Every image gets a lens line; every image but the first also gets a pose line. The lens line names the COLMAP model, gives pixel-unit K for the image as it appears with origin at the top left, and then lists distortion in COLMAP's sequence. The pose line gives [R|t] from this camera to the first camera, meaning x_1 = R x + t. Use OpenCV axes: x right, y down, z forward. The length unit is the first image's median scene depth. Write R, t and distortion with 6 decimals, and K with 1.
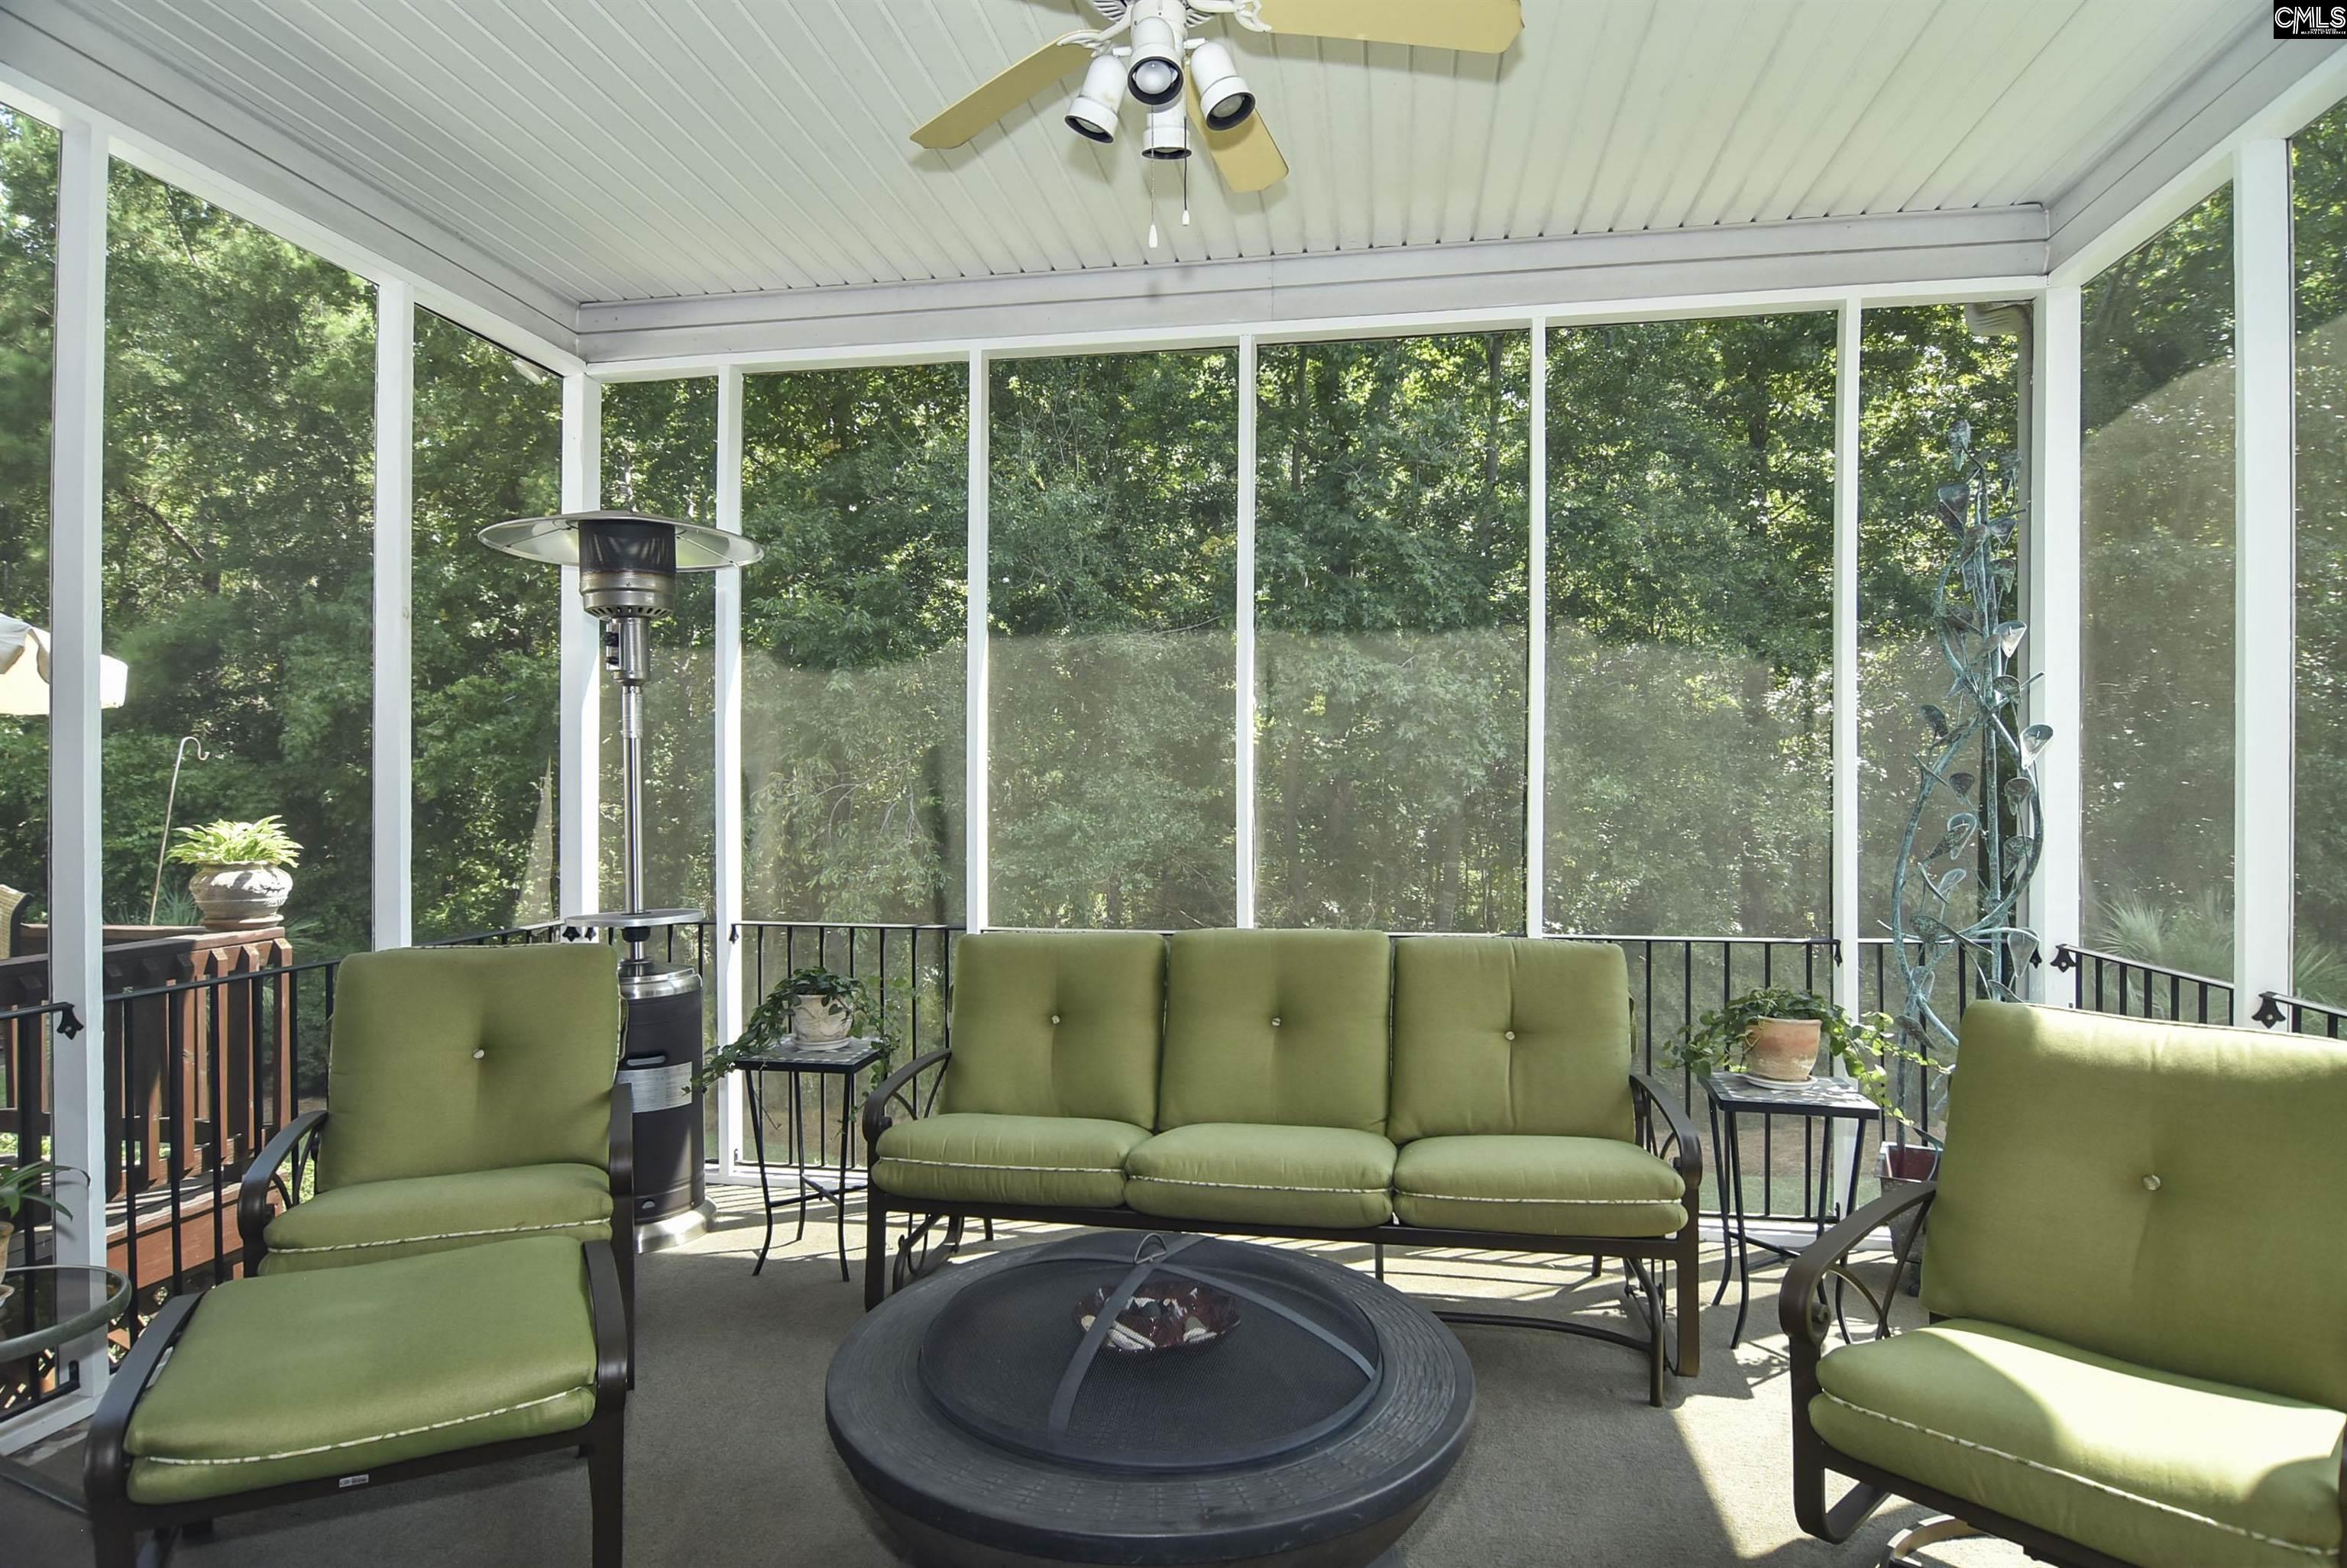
lens RADIAL K [[1301.5, 0, 1180.9], [0, 1301.5, 747.7], [0, 0, 1]] dist [-0.021056, -0.000816]
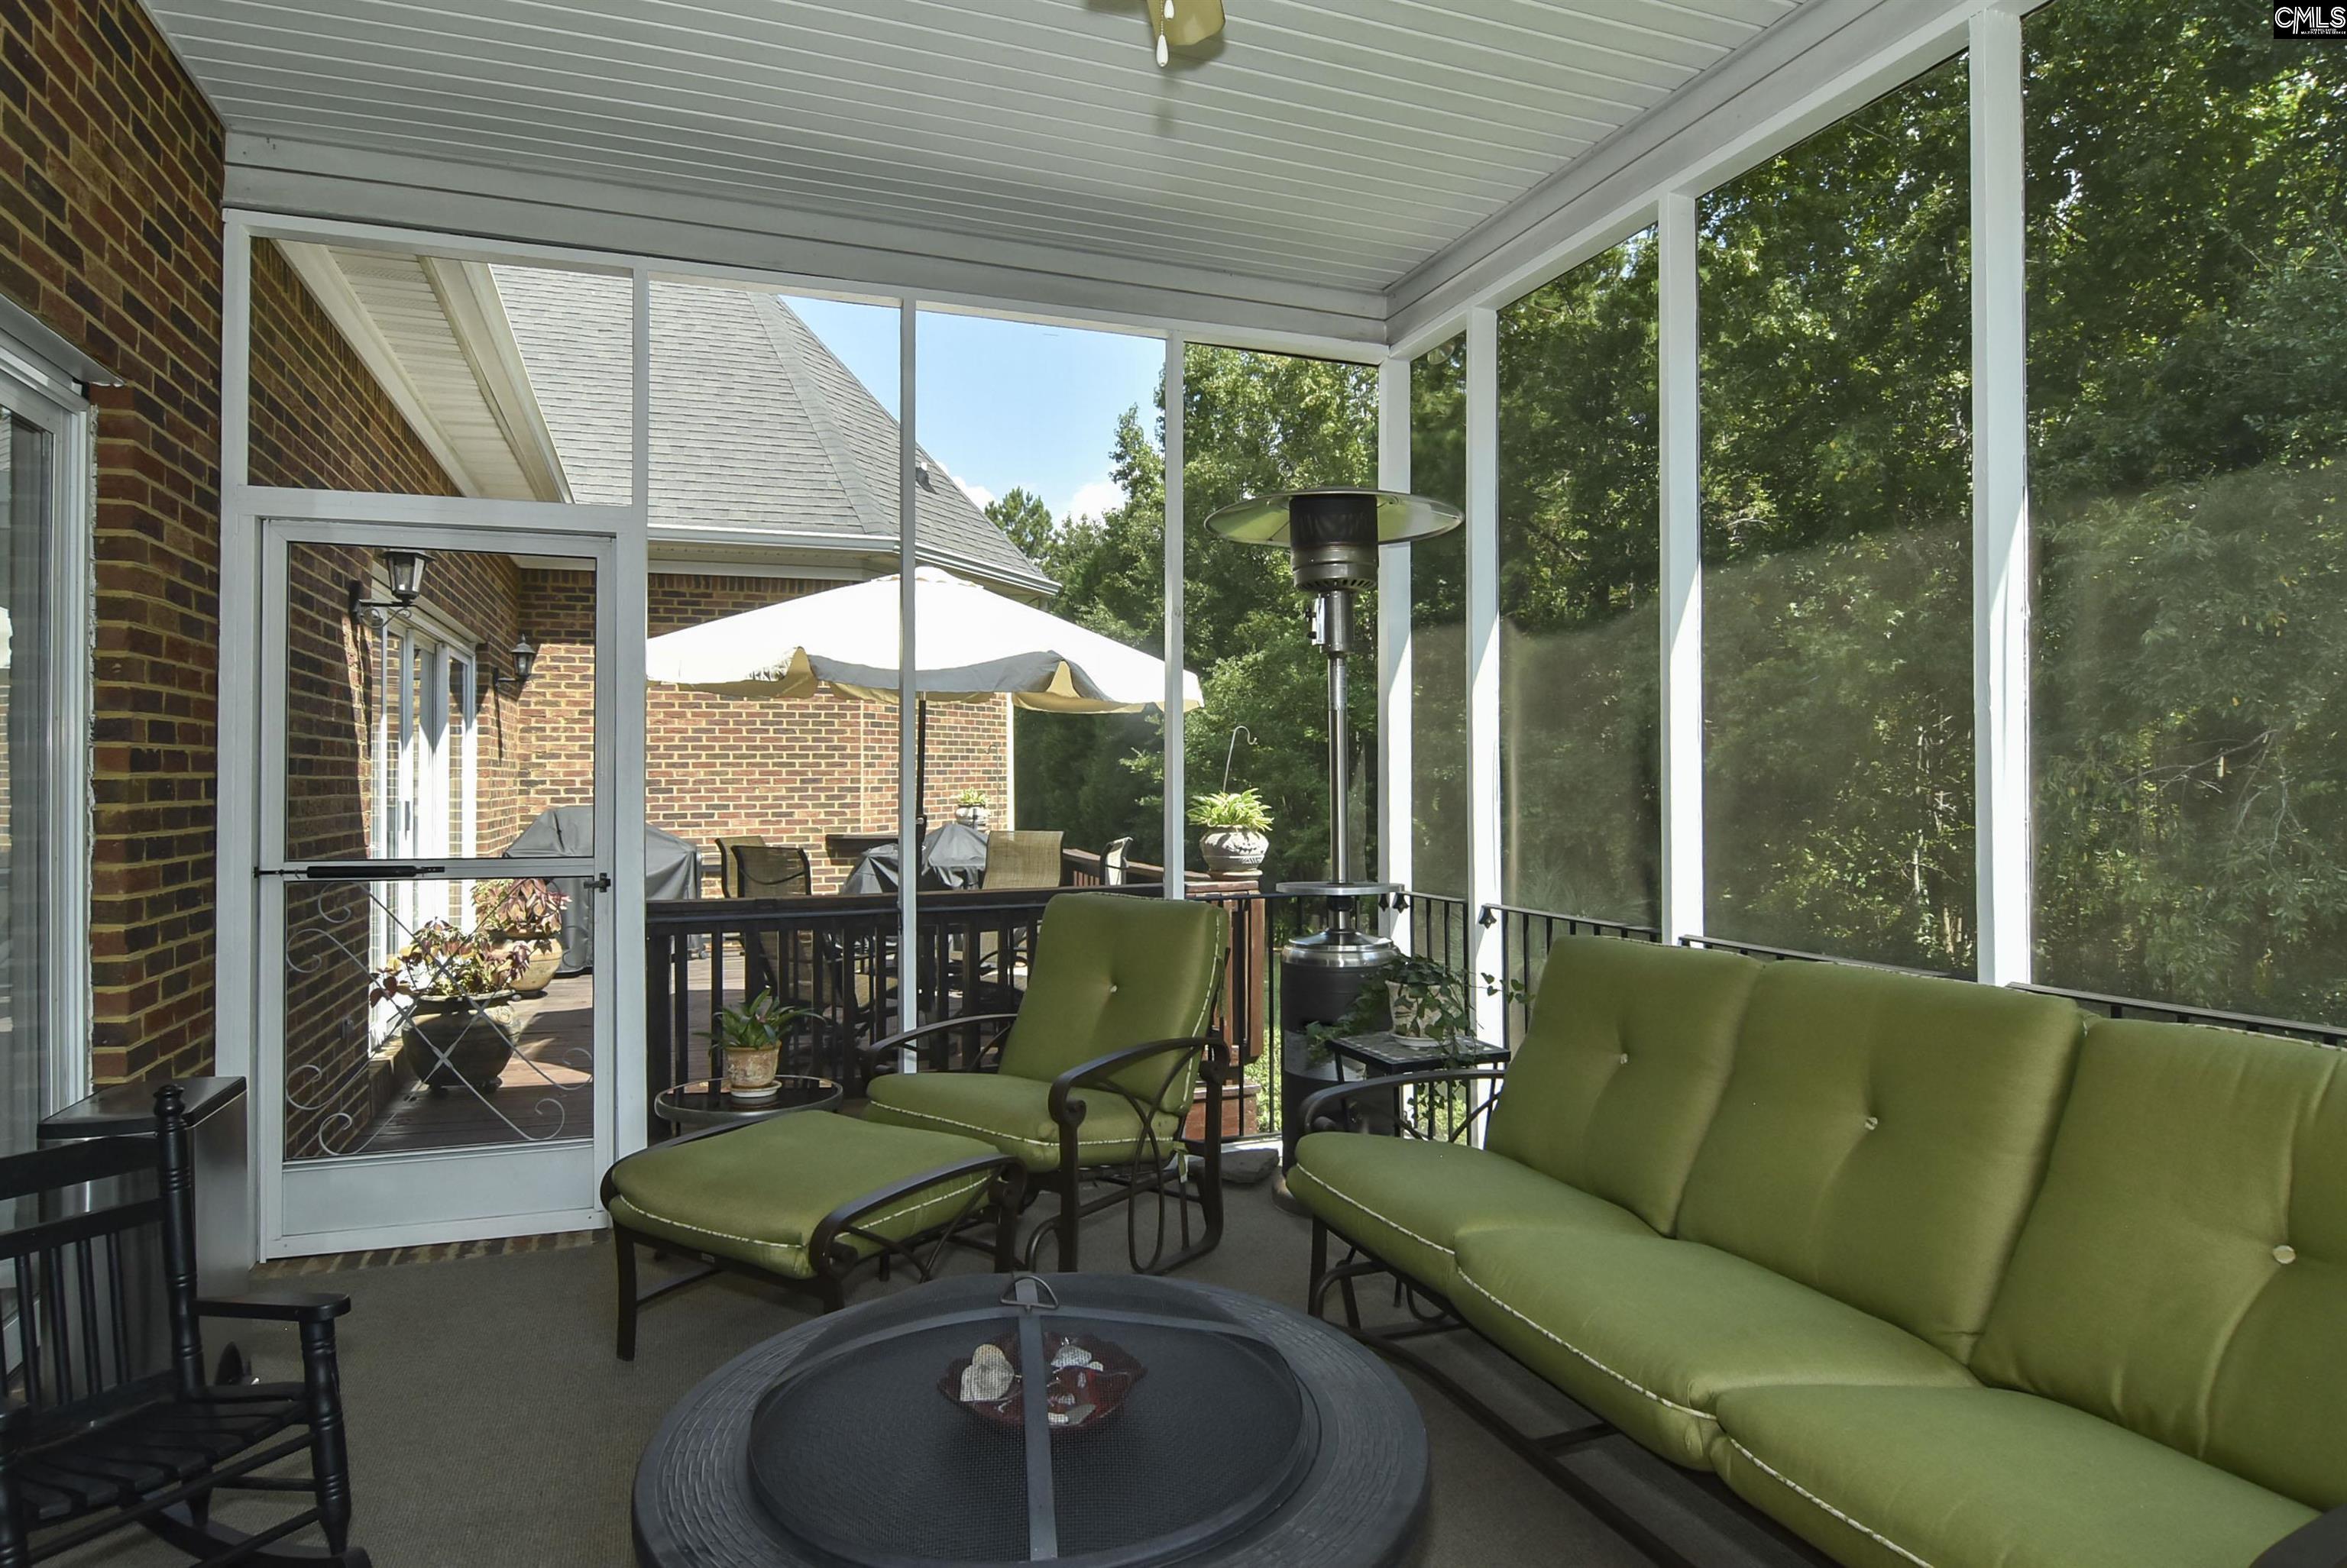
lens RADIAL K [[1341.2, 0, 1166.6], [0, 1341.2, 763.2], [0, 0, 1]] dist [0.000328, -0.001188]
pose [[0.491194, -0.012548, -0.870960, 0.365439], [0.030096, 0.999544, 0.002572, 0.023641], [0.870530, -0.027475, 0.491348, 0.316953]]
